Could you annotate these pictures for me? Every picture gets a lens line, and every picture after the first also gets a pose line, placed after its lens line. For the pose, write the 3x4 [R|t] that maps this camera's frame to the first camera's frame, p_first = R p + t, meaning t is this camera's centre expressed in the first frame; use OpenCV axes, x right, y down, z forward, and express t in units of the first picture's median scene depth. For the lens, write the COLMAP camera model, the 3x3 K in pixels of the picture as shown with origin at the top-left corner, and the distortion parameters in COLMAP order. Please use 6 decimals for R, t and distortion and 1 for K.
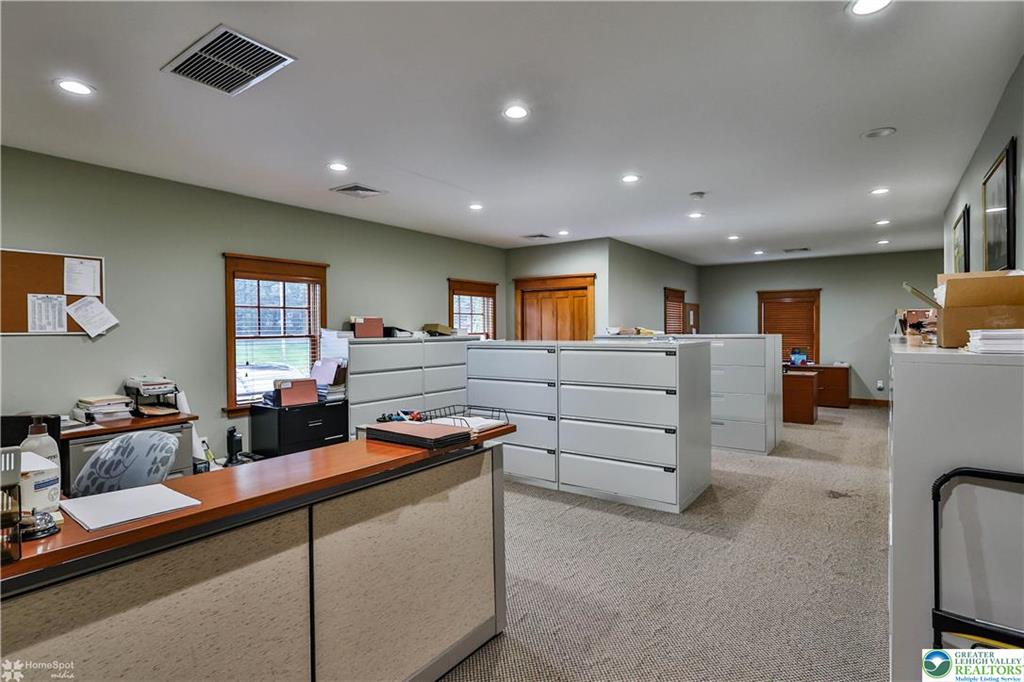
lens RADIAL K [[504.9, 0, 511.7], [0, 504.9, 337.6], [0, 0, 1]] dist [-0.001019, 0.002013]
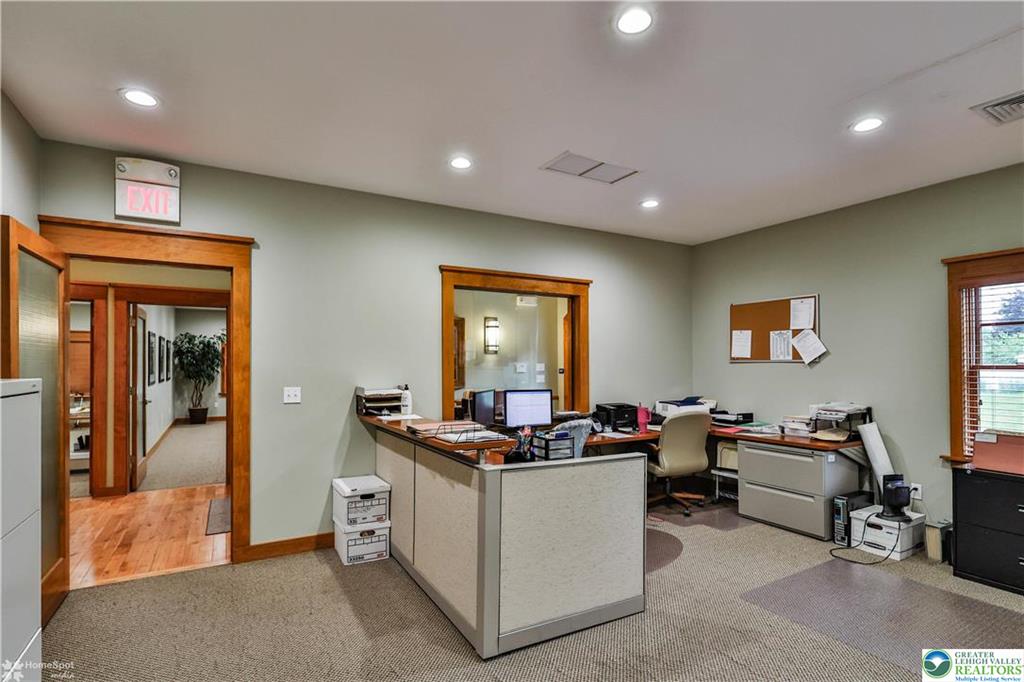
lens RADIAL K [[504.9, 0, 510.1], [0, 504.9, 350.2], [0, 0, 1]] dist [-0.001019, 0.002013]
pose [[-0.420666, -0.016269, -0.907070, 0.534396], [-0.006232, 0.999867, -0.015043, -0.011172], [0.907194, -0.000675, -0.420712, 0.887352]]
